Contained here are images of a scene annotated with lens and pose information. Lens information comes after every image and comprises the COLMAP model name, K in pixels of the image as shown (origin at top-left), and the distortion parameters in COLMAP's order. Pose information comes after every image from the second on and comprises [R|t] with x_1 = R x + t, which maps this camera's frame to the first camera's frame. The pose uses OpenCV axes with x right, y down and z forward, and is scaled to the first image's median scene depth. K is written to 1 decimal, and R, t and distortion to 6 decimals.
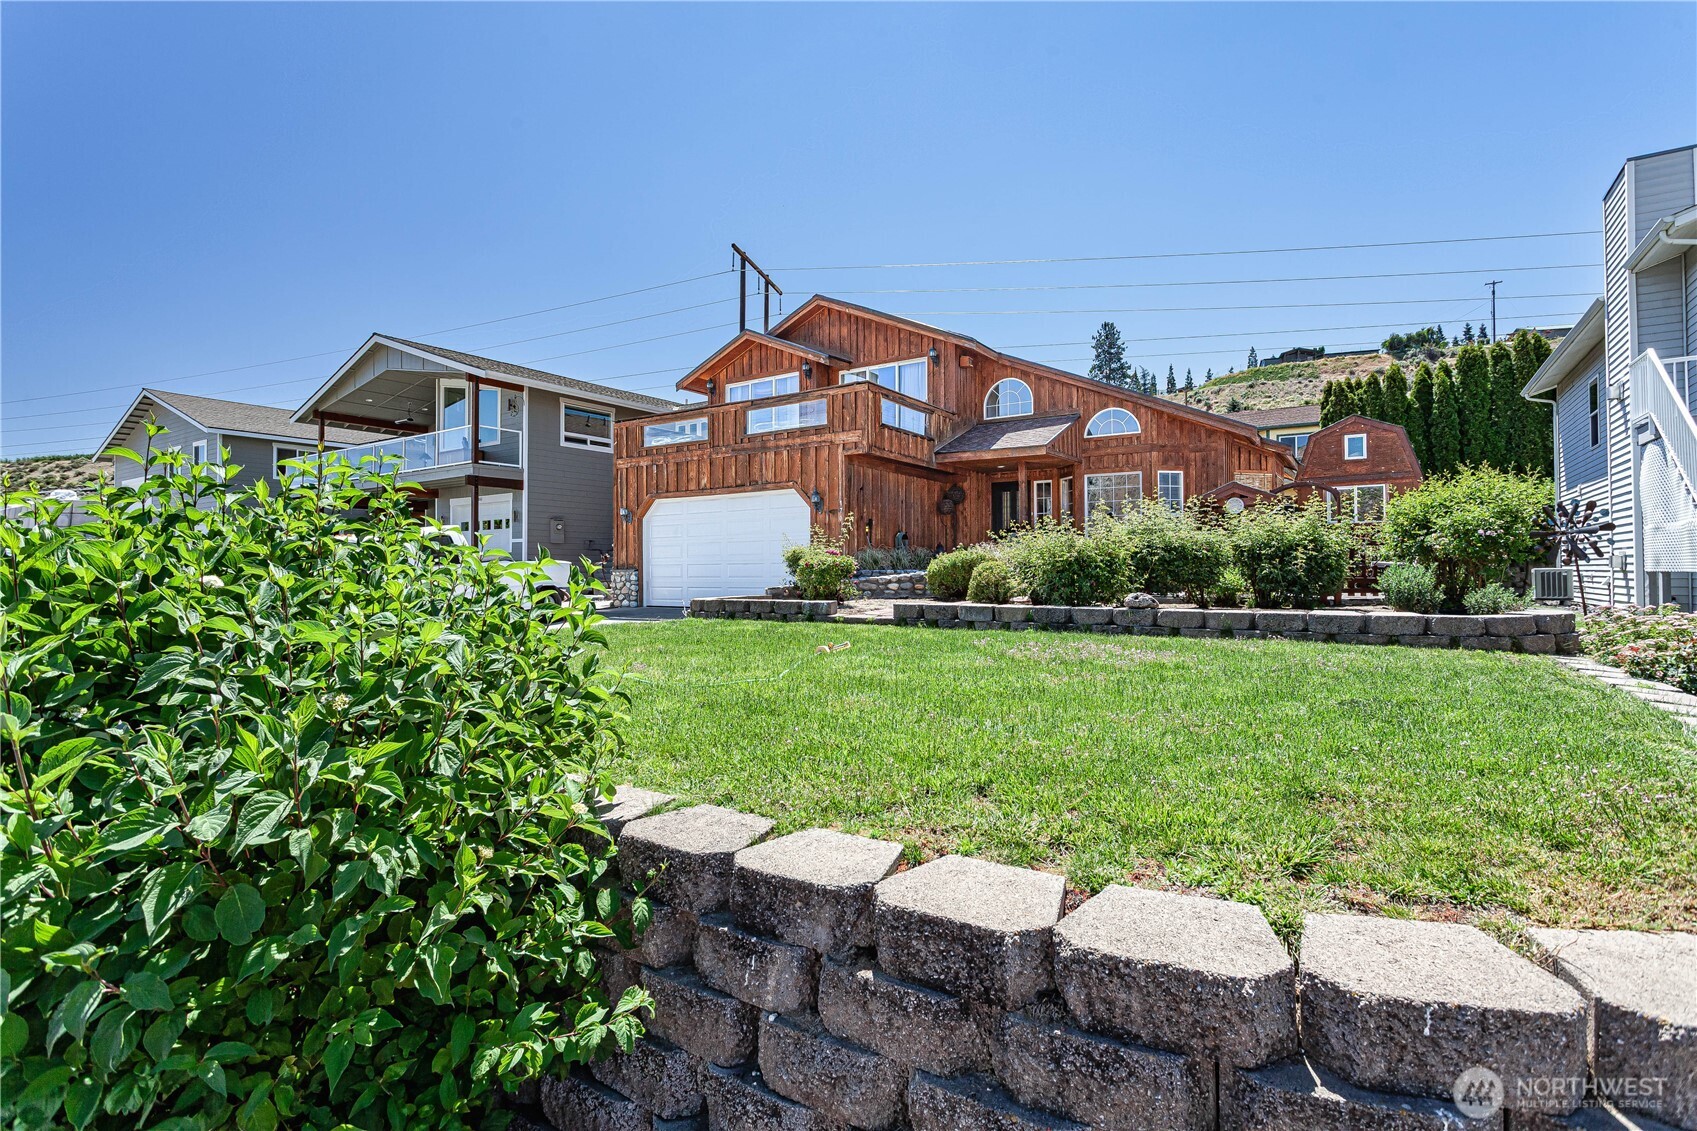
lens RADIAL K [[816.7, 0, 848.5], [0, 816.7, 565.5], [0, 0, 1]] dist [0.001516, 0.000482]
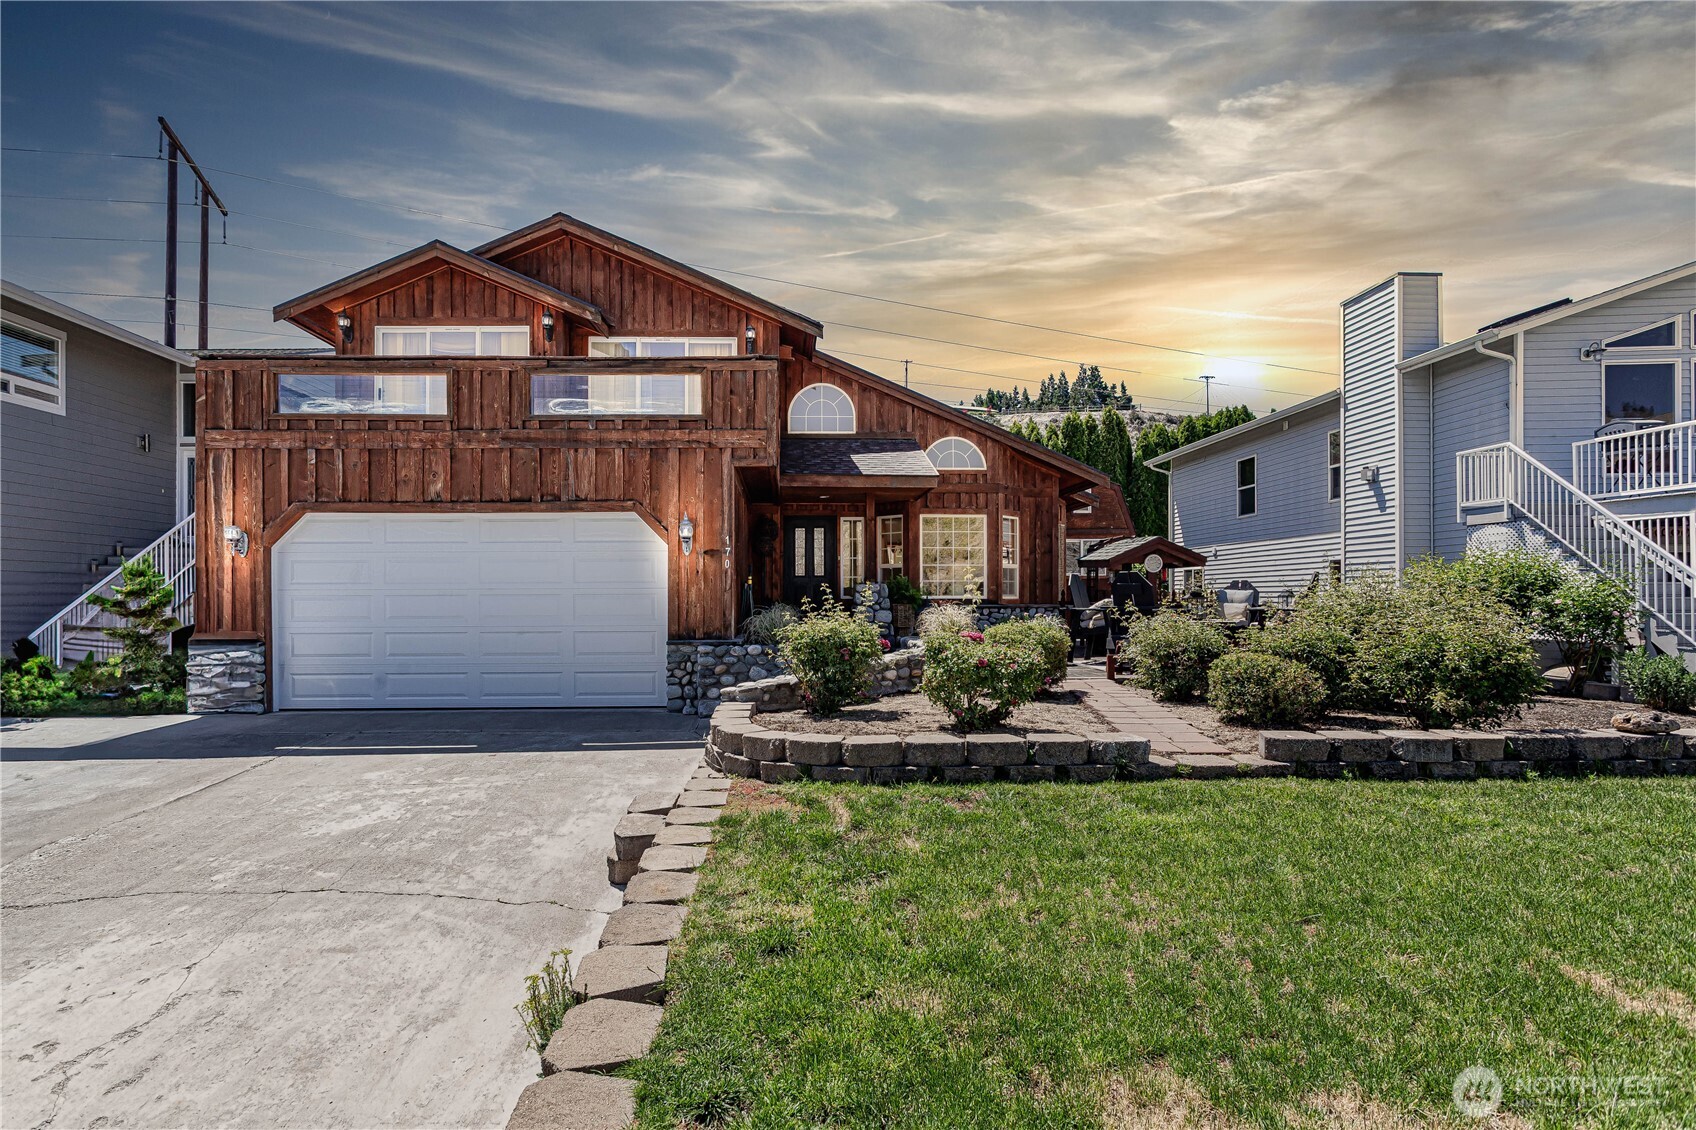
lens RADIAL K [[857.4, 0, 812.3], [0, 857.4, 597.0], [0, 0, 1]] dist [-0.000547, 0.000308]
pose [[0.816875, 0.002379, 0.576810, -0.300599], [-0.004900, 0.999984, 0.002815, -0.029297], [-0.576794, -0.005126, 0.816874, 0.354238]]
